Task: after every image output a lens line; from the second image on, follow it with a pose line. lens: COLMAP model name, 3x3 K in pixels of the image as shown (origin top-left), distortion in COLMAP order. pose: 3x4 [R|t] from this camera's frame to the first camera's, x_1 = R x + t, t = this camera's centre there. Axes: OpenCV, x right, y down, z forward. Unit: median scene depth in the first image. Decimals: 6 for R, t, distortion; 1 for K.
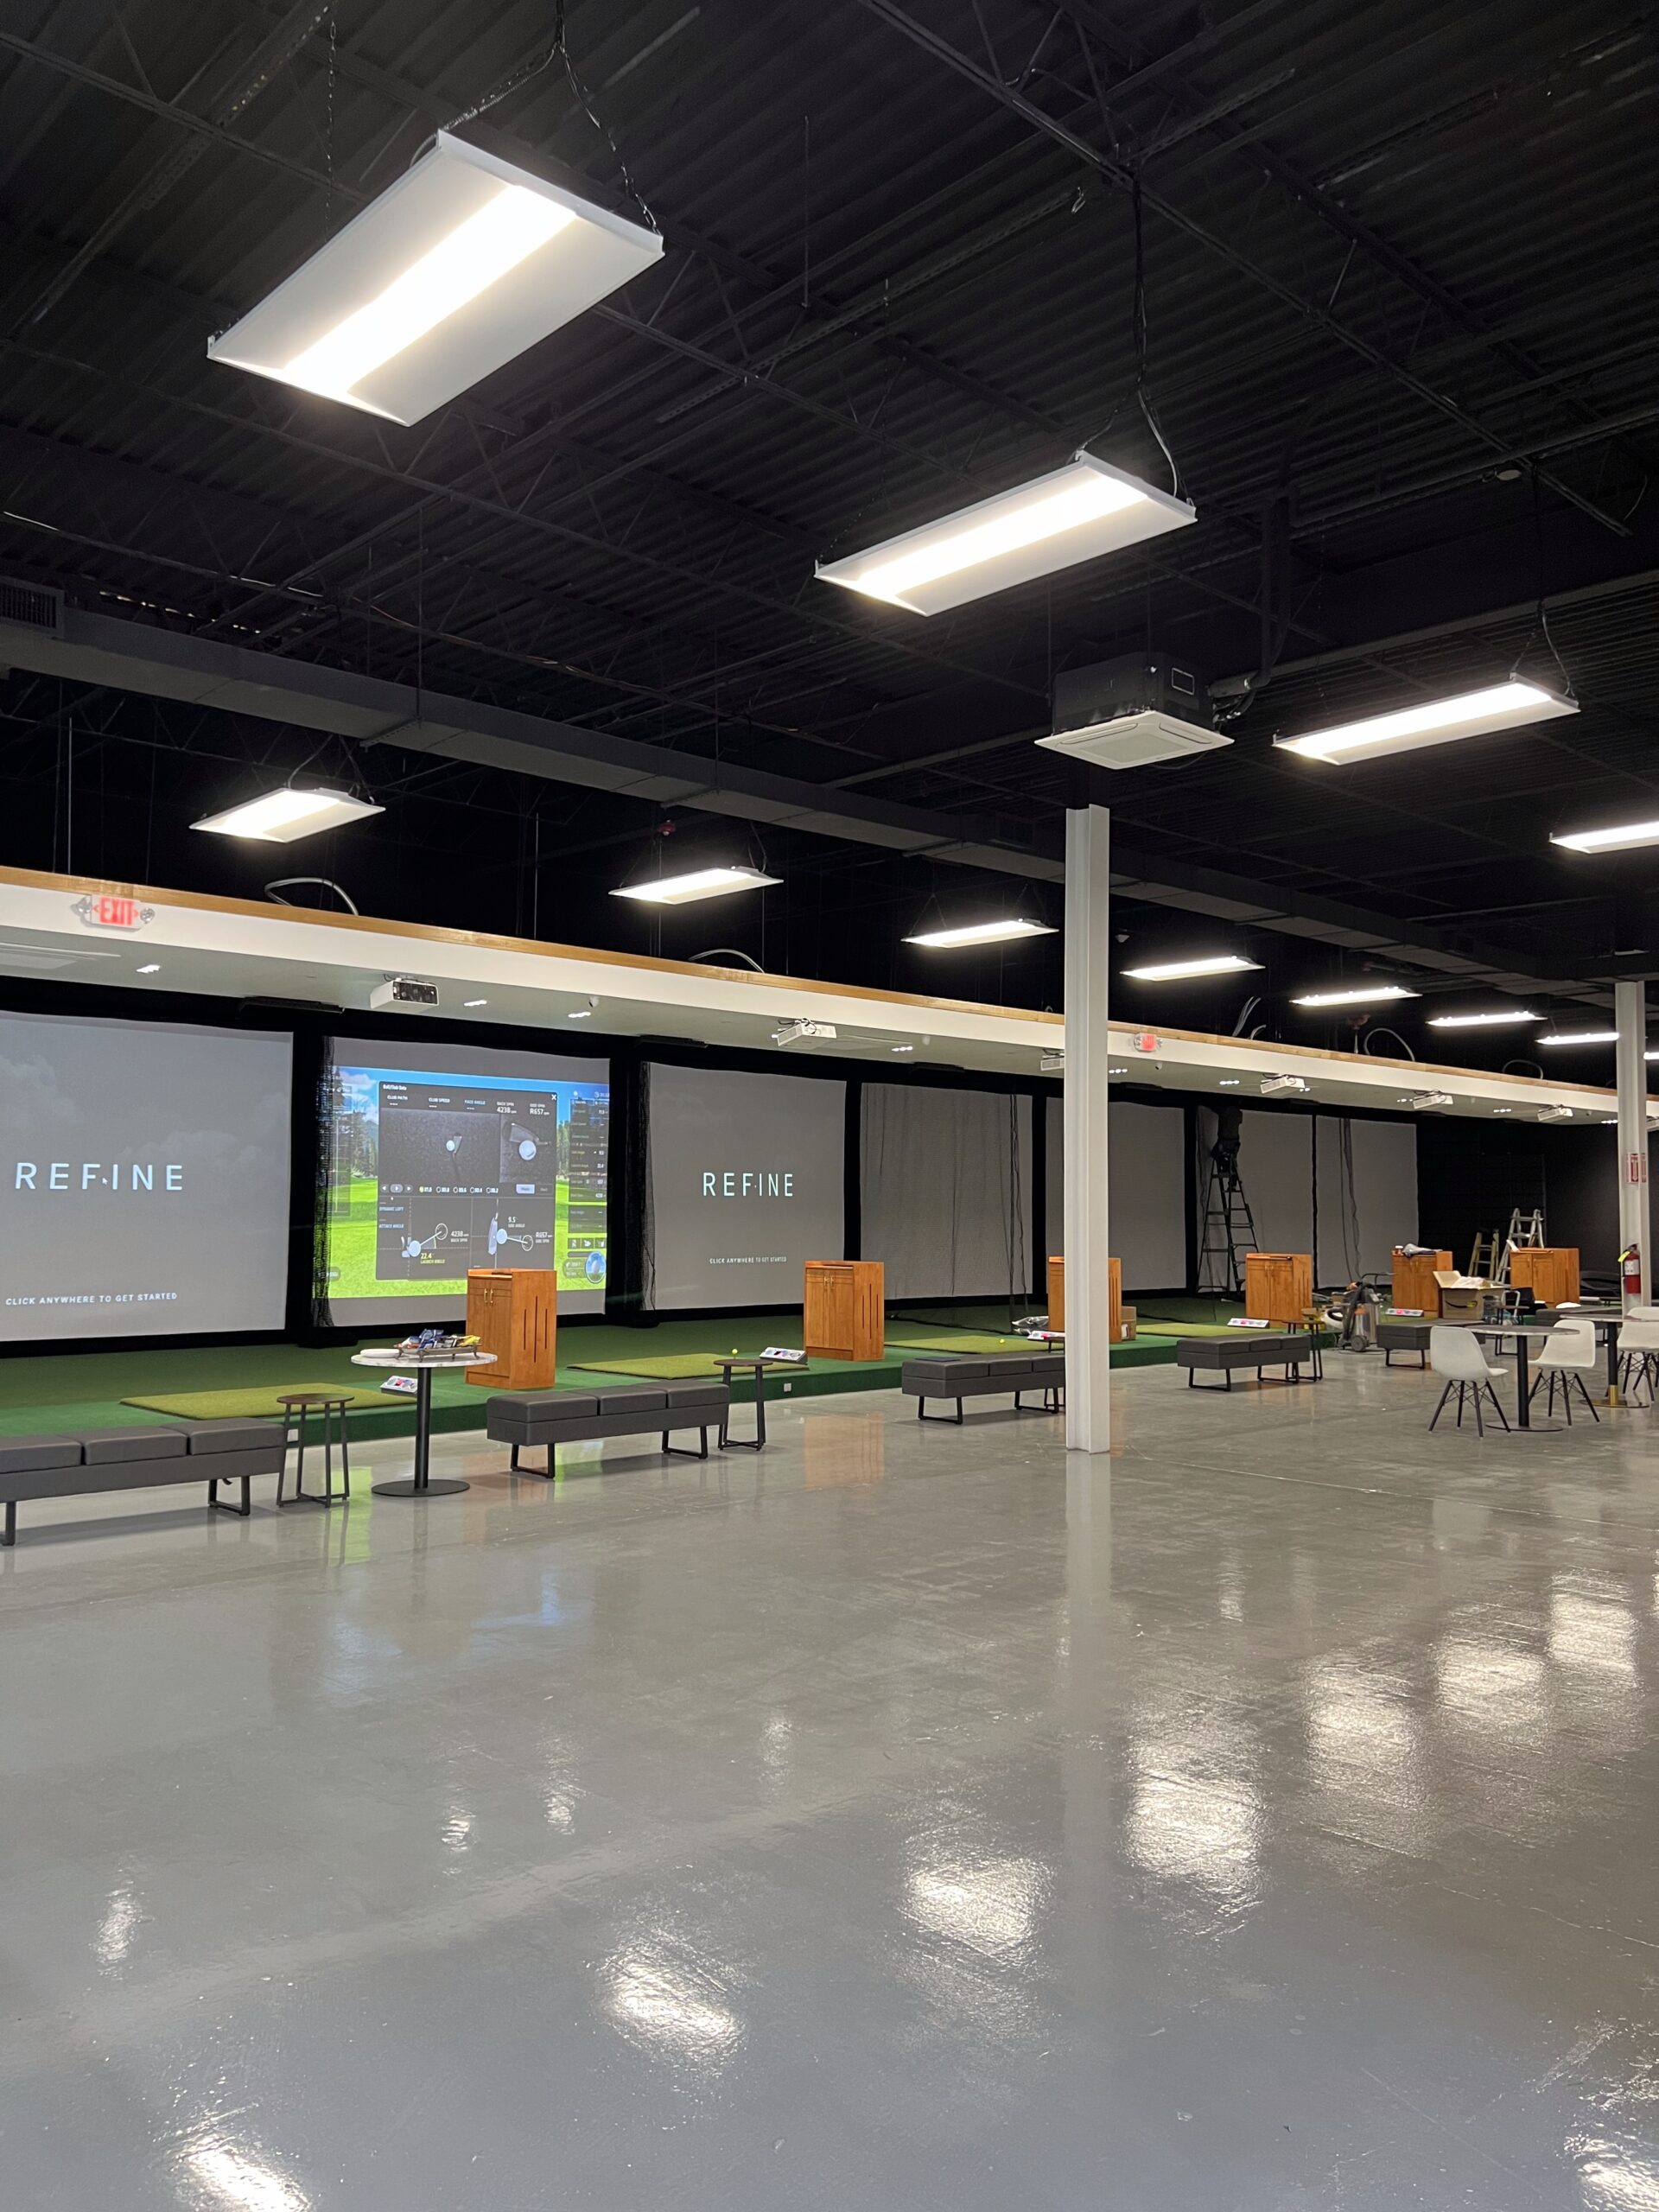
lens RADIAL K [[1669.0, 0, 828.0], [0, 1669.0, 1109.6], [0, 0, 1]] dist [-0.008660, -0.016576]
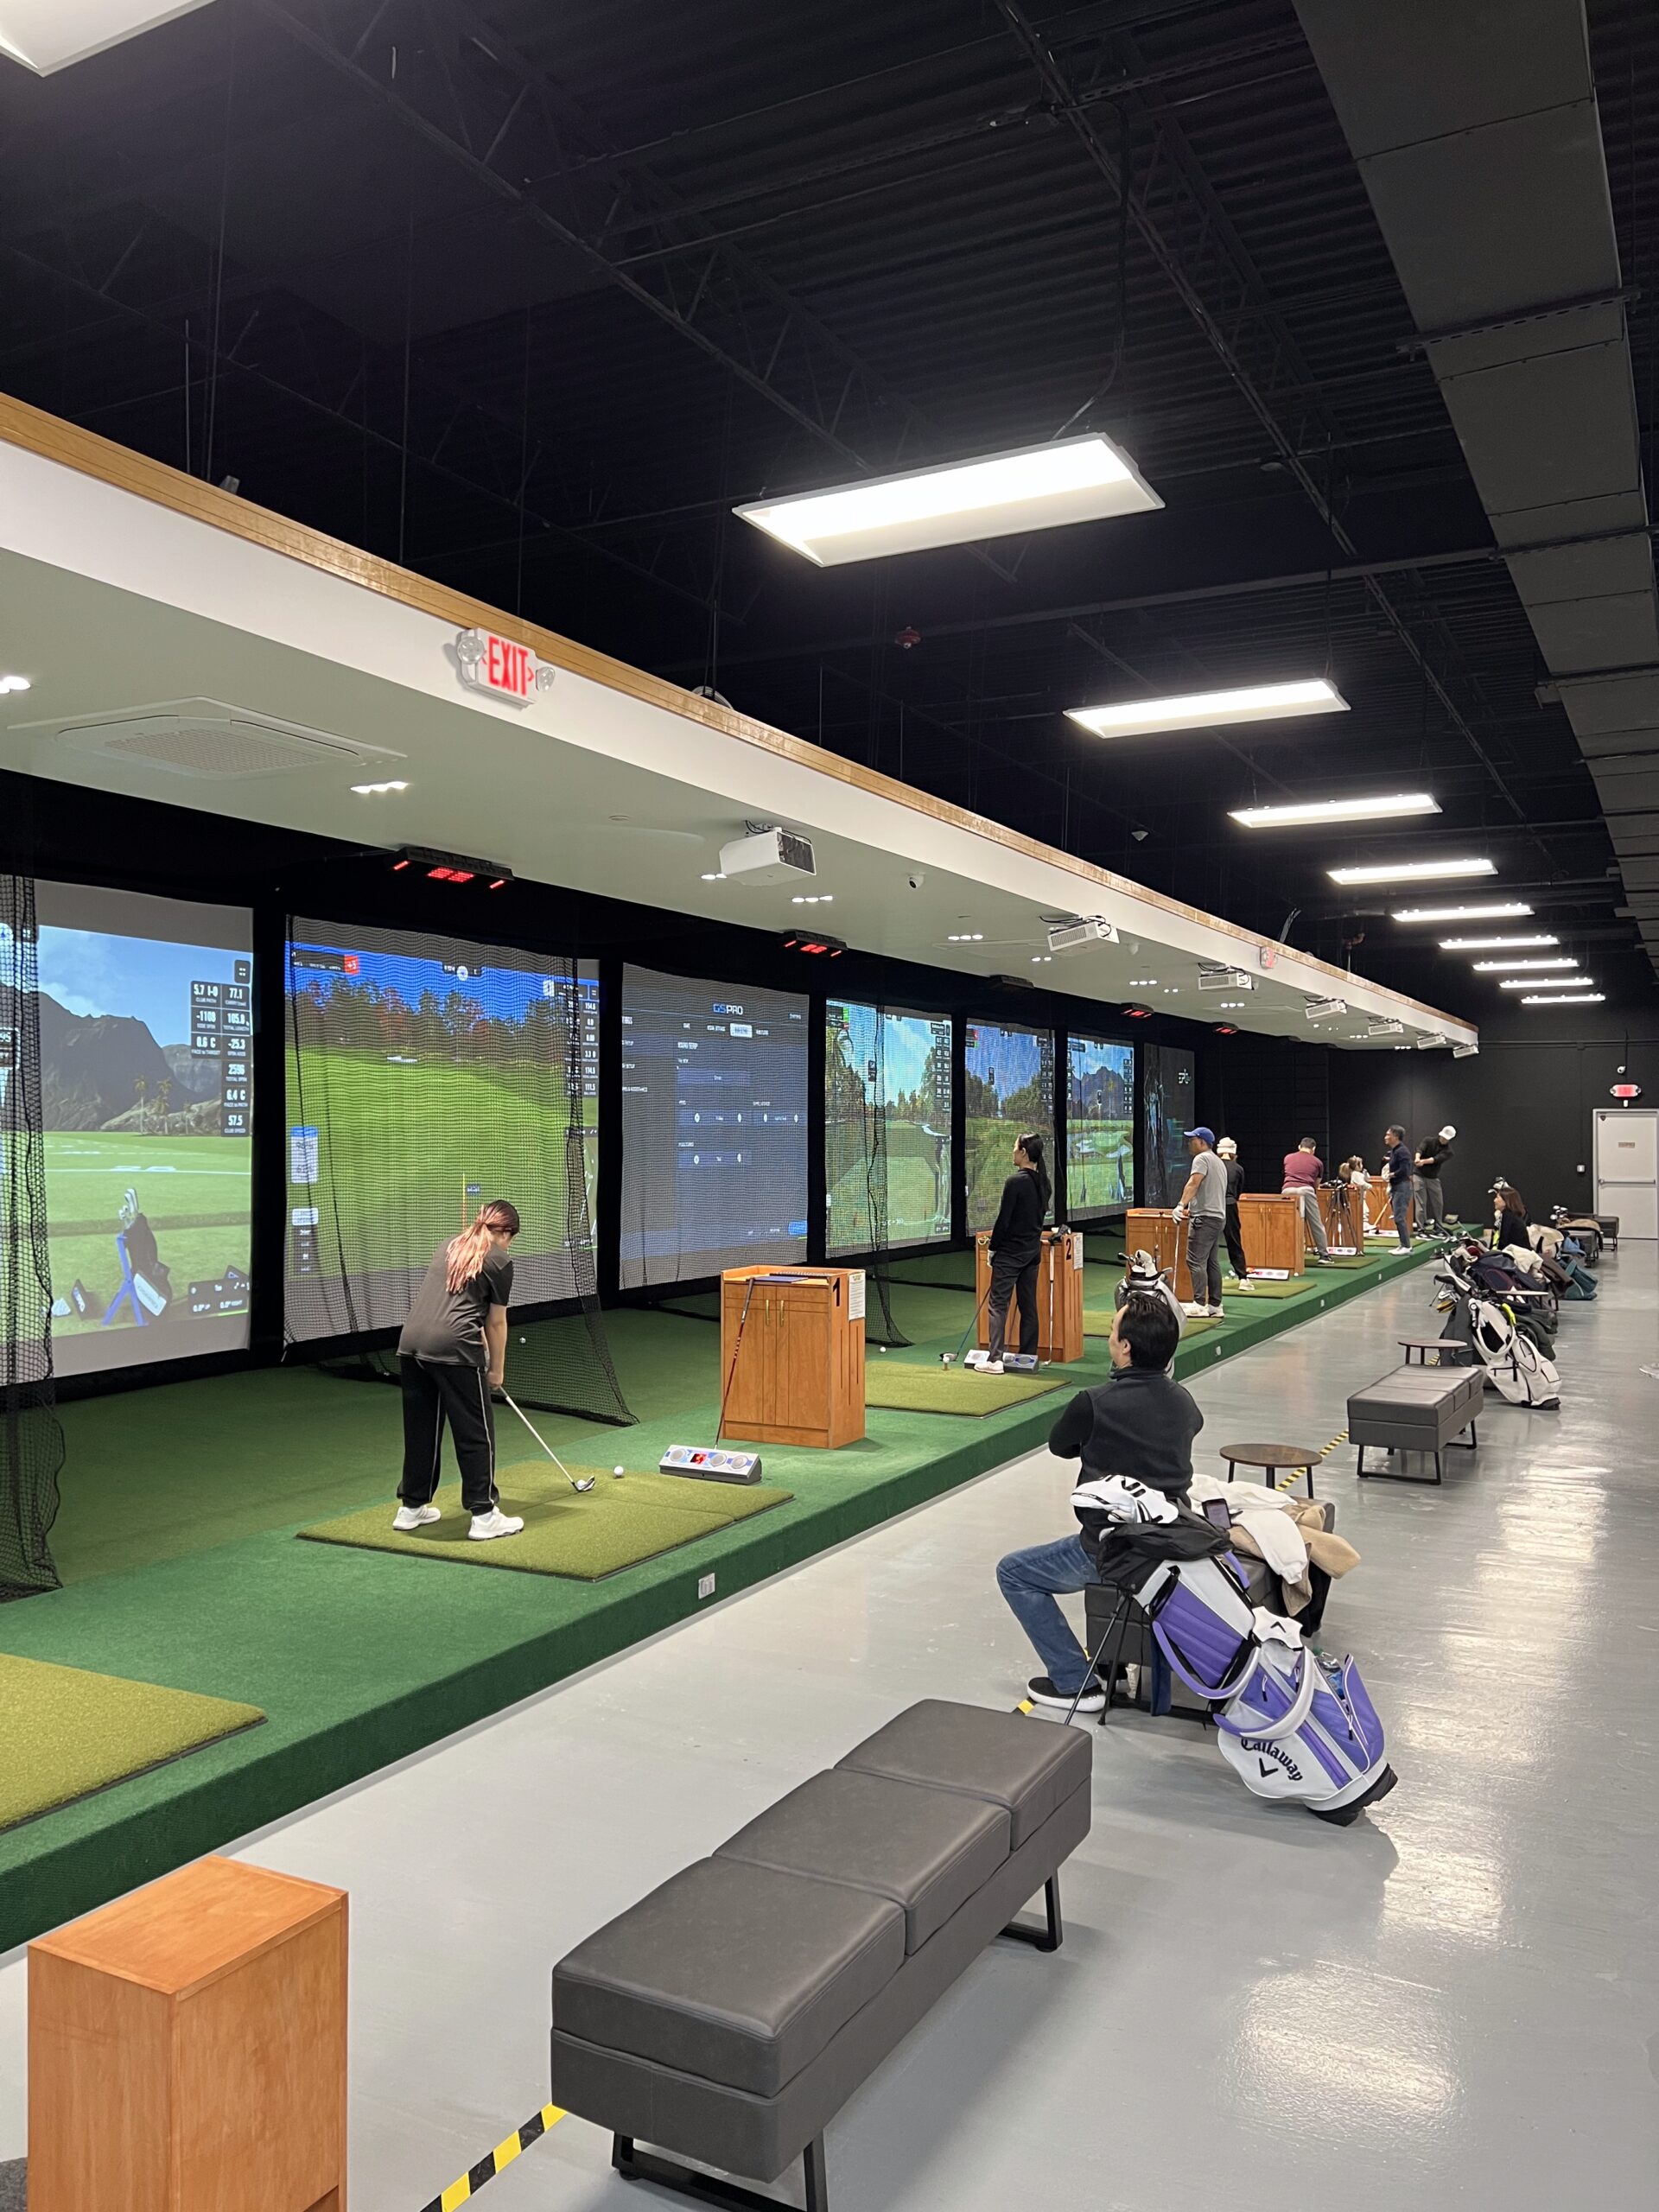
lens RADIAL K [[1669.0, 0, 841.4], [0, 1669.0, 1108.4], [0, 0, 1]] dist [-0.008660, -0.016576]
pose [[0.948290, -0.004470, 0.317375, -0.498151], [-0.011801, 0.998713, 0.049324, -0.004936], [-0.317187, -0.050519, 0.947016, 0.452874]]
